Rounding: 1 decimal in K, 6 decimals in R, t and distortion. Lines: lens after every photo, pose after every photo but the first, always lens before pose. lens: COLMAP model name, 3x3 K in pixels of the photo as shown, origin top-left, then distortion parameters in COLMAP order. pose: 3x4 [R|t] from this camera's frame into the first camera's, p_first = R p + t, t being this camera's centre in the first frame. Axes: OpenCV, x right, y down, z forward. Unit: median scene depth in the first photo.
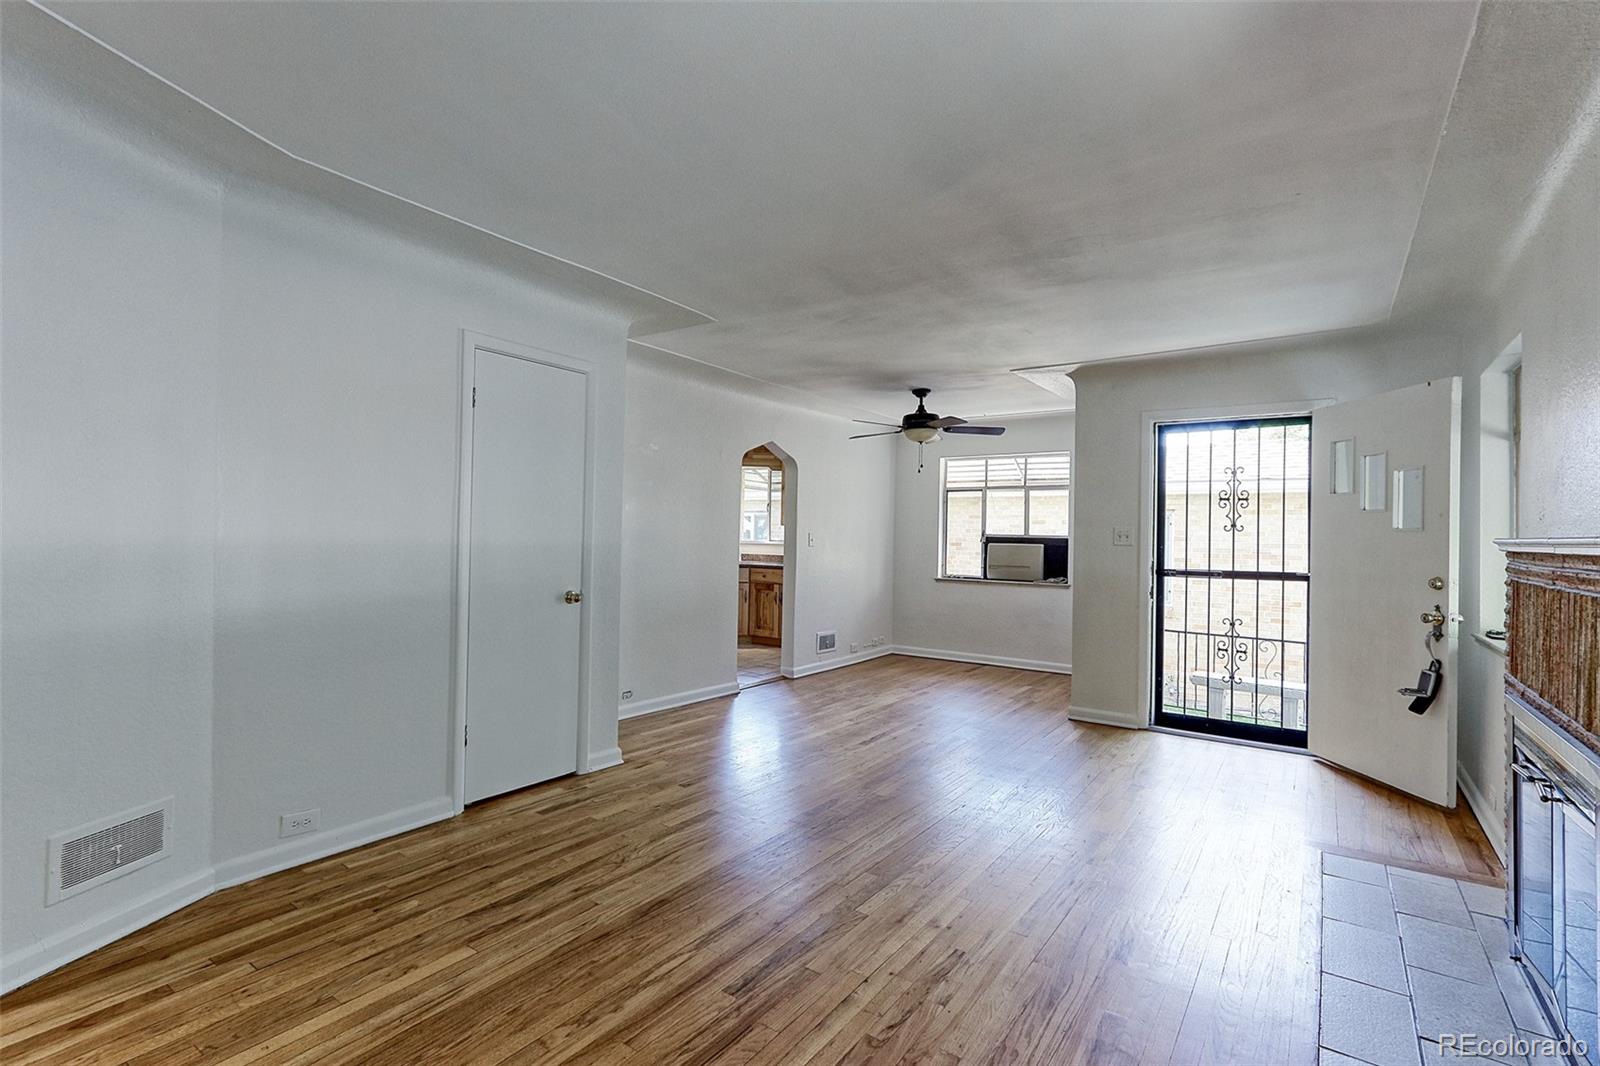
lens RADIAL K [[741.5, 0, 780.1], [0, 741.5, 530.8], [0, 0, 1]] dist [0.001054, 0.000261]
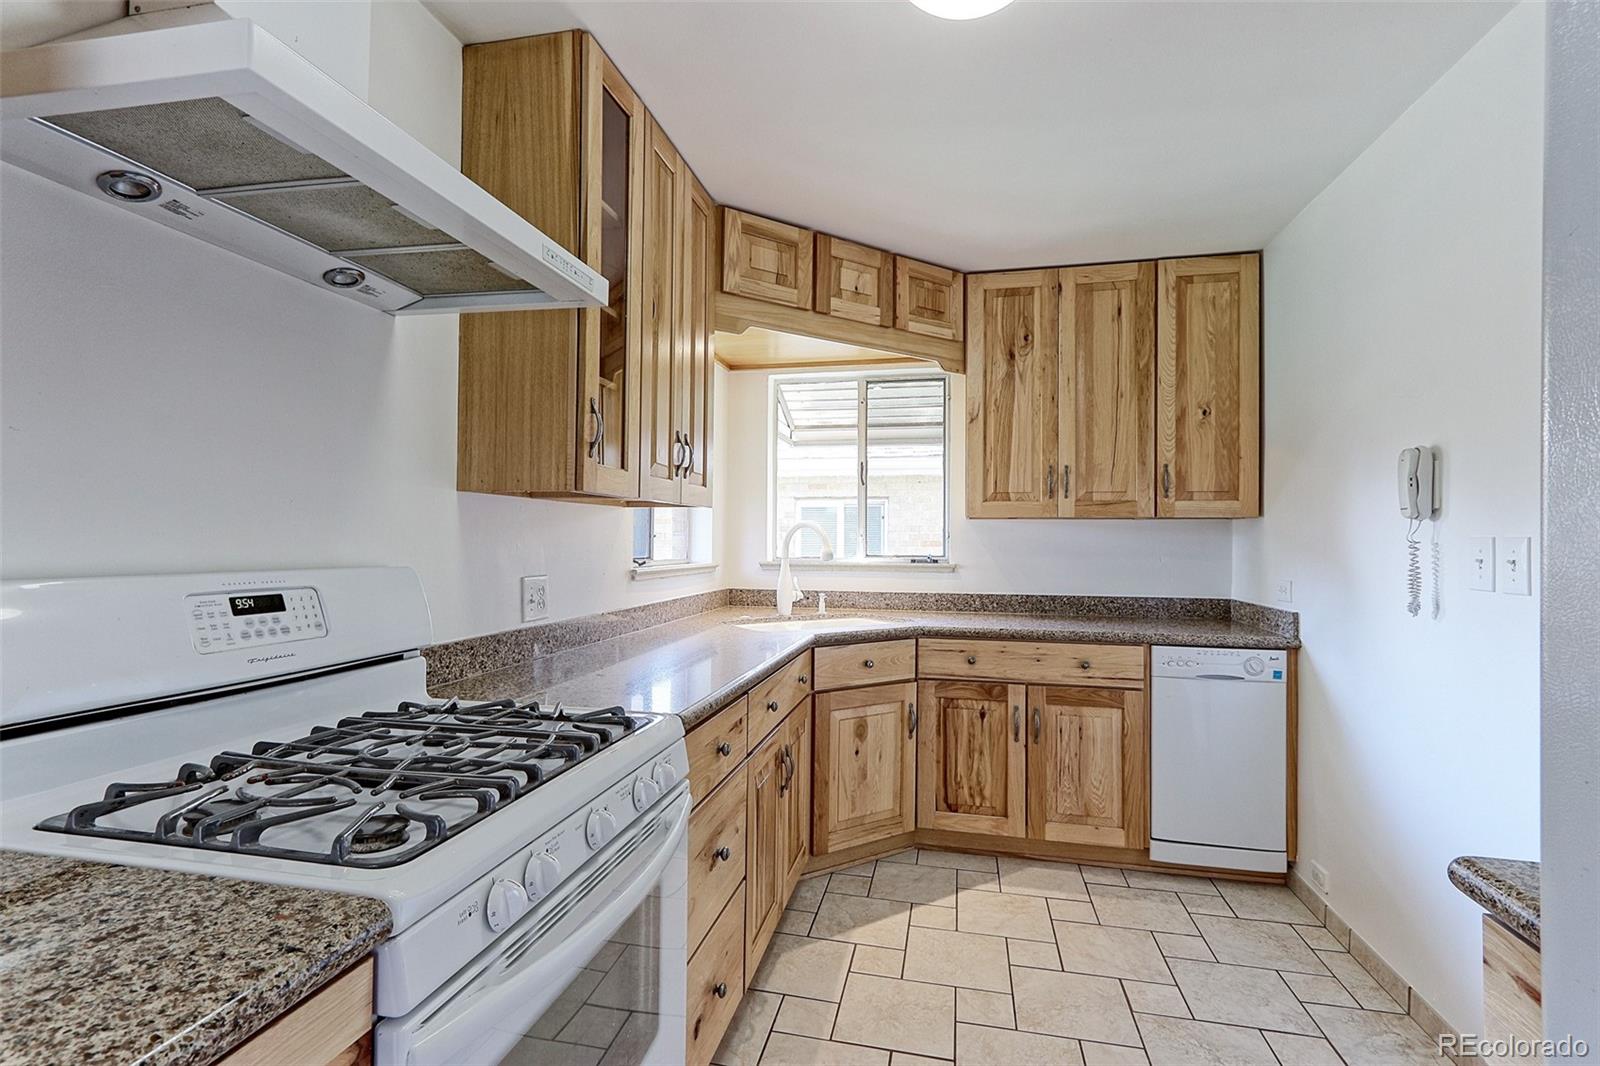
lens RADIAL K [[768.6, 0, 786.7], [0, 768.6, 535.3], [0, 0, 1]] dist [0.001823, 0.001022]
pose [[0.919356, -0.006865, 0.393367, -0.456138], [0.004132, 0.999961, 0.007794, -0.003114], [-0.393406, -0.005541, 0.919348, 1.307611]]
